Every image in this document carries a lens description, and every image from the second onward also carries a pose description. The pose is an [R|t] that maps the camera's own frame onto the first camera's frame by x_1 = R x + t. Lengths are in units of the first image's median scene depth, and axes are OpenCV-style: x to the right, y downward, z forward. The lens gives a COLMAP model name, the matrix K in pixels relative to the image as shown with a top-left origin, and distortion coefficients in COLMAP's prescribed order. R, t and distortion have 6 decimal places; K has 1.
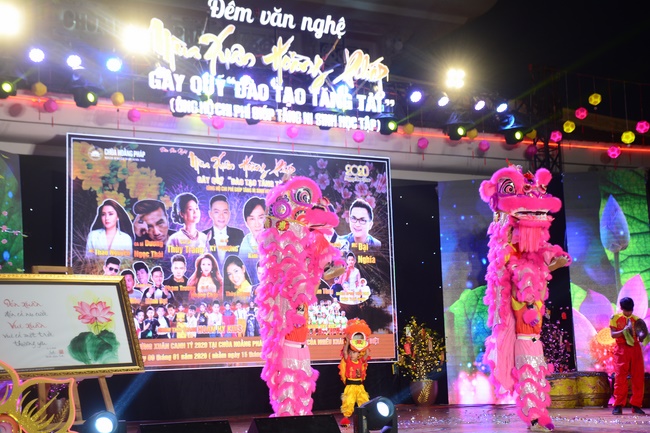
lens RADIAL K [[1021.9, 0, 324.9], [0, 1021.9, 214.5], [0, 0, 1]] dist [0.016619, 0.000000]
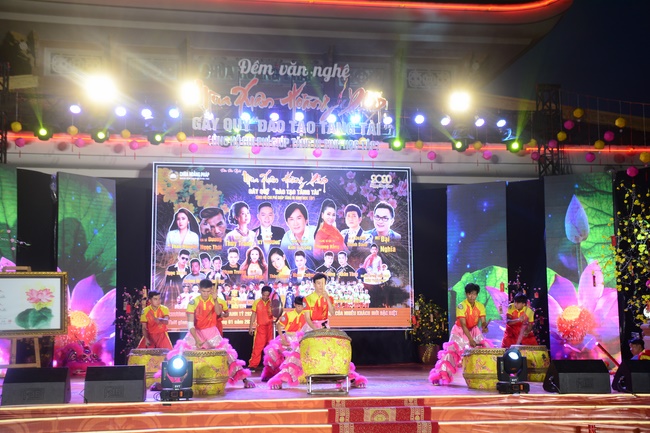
lens RADIAL K [[894.2, 0, 318.6], [0, 894.2, 191.9], [0, 0, 1]] dist [-0.030964, 0.000000]
pose [[0.939412, -0.024683, -0.341900, 0.366098], [0.025317, 0.999676, -0.002609, -0.028113], [0.341854, -0.006205, 0.939733, -0.078954]]
